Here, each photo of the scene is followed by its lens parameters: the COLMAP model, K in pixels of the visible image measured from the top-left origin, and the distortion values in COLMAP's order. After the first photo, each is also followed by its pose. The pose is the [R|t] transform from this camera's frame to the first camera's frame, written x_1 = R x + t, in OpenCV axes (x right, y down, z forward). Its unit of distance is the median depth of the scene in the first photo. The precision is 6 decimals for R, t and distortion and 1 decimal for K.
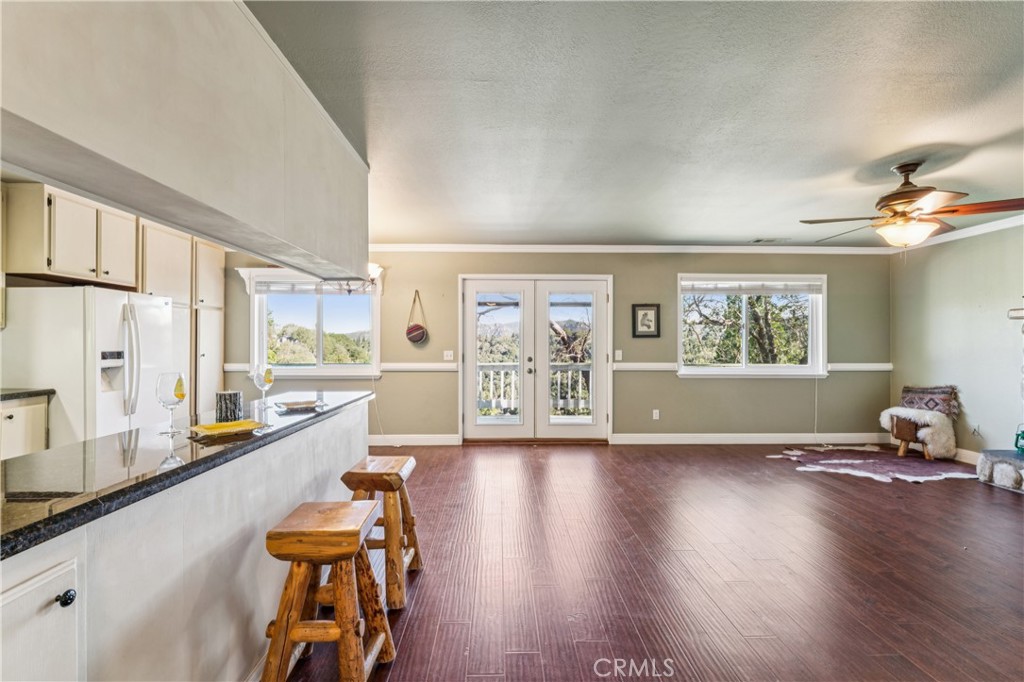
lens RADIAL K [[459.2, 0, 508.1], [0, 459.2, 342.5], [0, 0, 1]] dist [-0.003365, -0.000366]
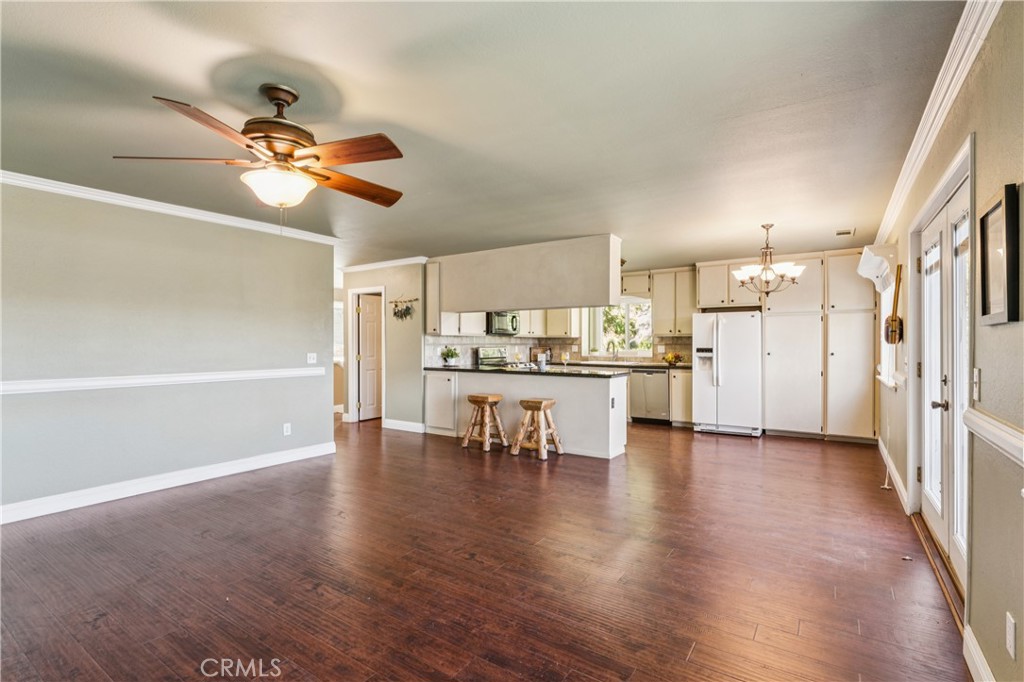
lens RADIAL K [[474.9, 0, 512.0], [0, 474.9, 341.0], [0, 0, 1]] dist [-0.000035, -0.000022]
pose [[-0.577600, -0.003002, -0.816314, 0.774871], [0.001037, 0.999990, -0.004411, -0.000421], [0.816319, -0.003394, -0.577591, 1.053235]]
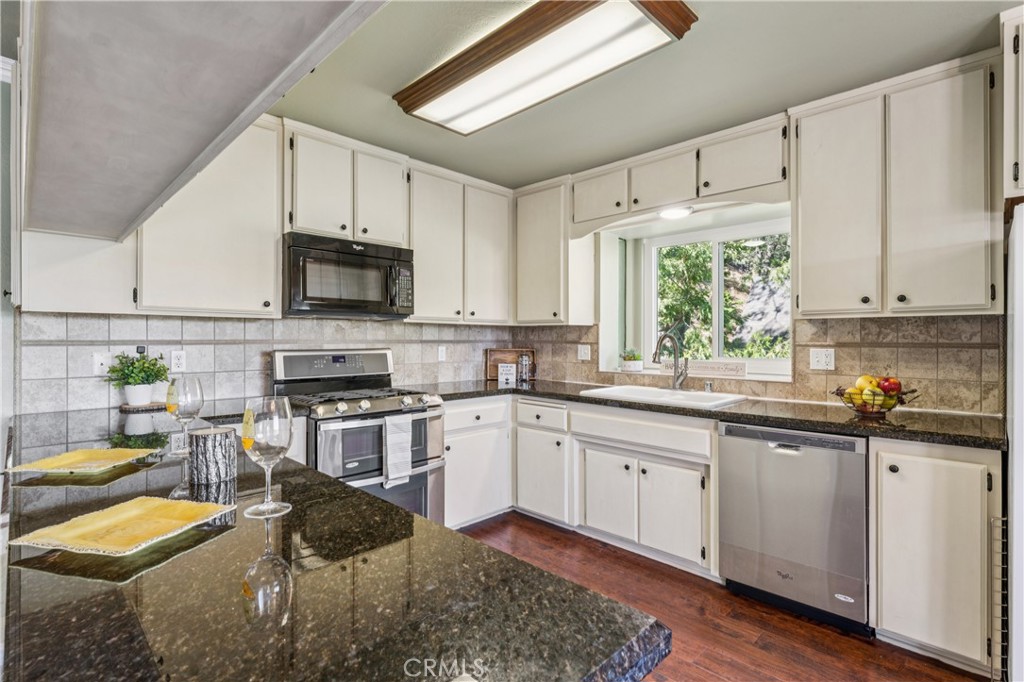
lens RADIAL K [[490.9, 0, 512.0], [0, 490.9, 341.0], [0, 0, 1]] dist [-0.011700, 0.000079]
pose [[-0.719233, 0.000073, -0.694769, -0.194268], [-0.003340, 0.999988, 0.003563, 0.000173], [0.694761, 0.004884, -0.719224, 0.692676]]
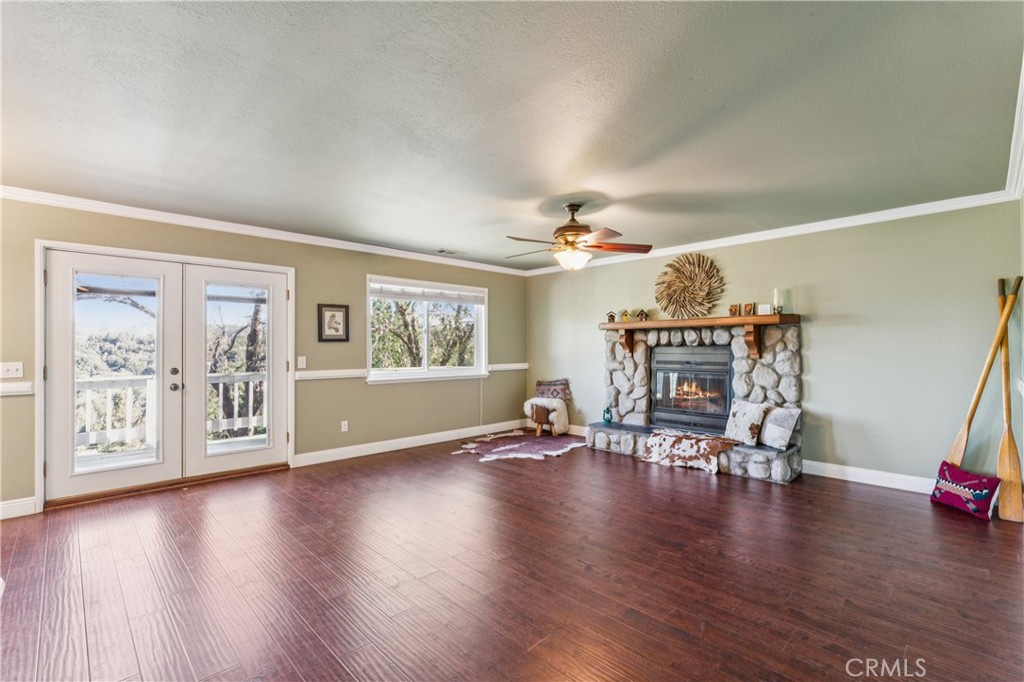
lens RADIAL K [[459.2, 0, 508.1], [0, 459.2, 342.5], [0, 0, 1]] dist [-0.003365, -0.000366]
pose [[0.731290, 0.003419, 0.682058, -0.071184], [0.003555, 0.999955, -0.008824, -0.000263], [-0.682057, 0.008877, 0.731245, 0.124508]]
